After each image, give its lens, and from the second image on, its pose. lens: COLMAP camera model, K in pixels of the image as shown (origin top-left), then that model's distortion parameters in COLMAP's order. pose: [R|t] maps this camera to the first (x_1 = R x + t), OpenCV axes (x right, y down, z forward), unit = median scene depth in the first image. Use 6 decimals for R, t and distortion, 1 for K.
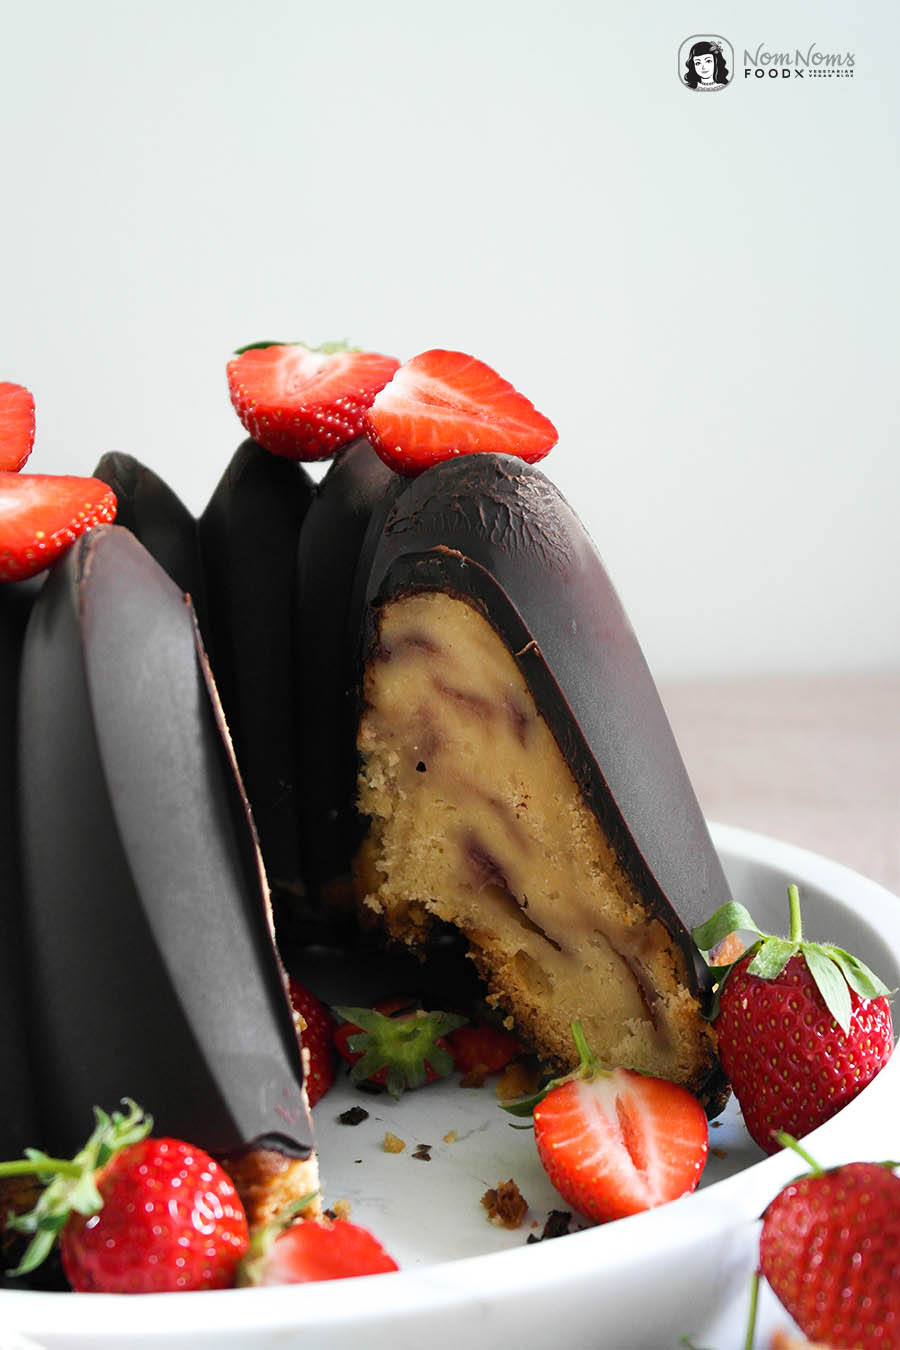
lens RADIAL K [[2671.5, 0, 454.0], [0, 2671.5, 670.4], [0, 0, 1]] dist [0.155243, 0.000000]
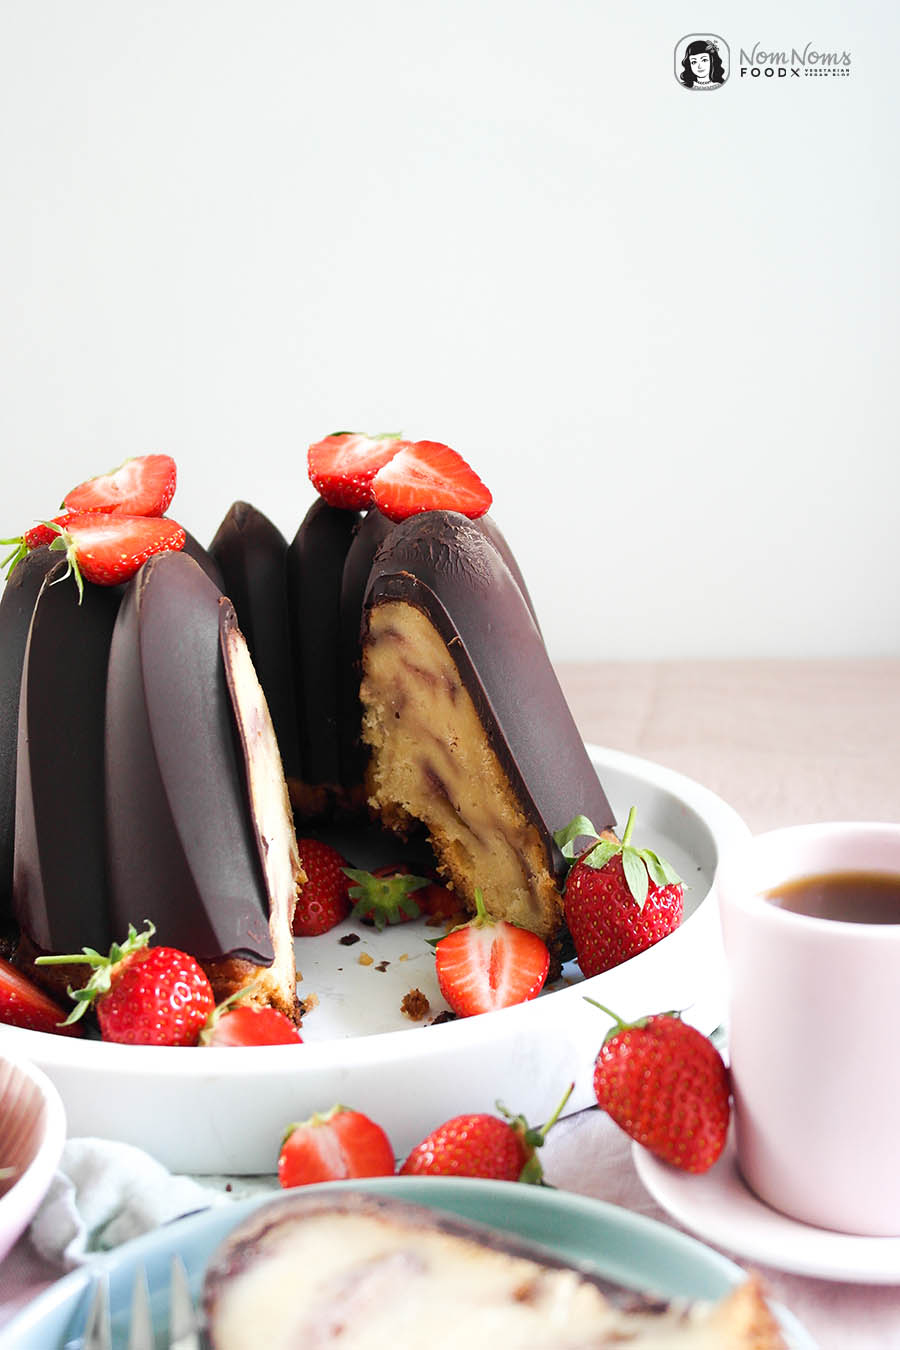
lens RADIAL K [[1767.2, 0, 450.5], [0, 1767.2, 663.1], [0, 0, 1]] dist [0.084910, 0.000000]
pose [[0.985612, 0.044463, -0.163068, 0.186212], [-0.041615, 0.998916, 0.020843, -0.016268], [0.163818, -0.013757, 0.986395, 0.012249]]
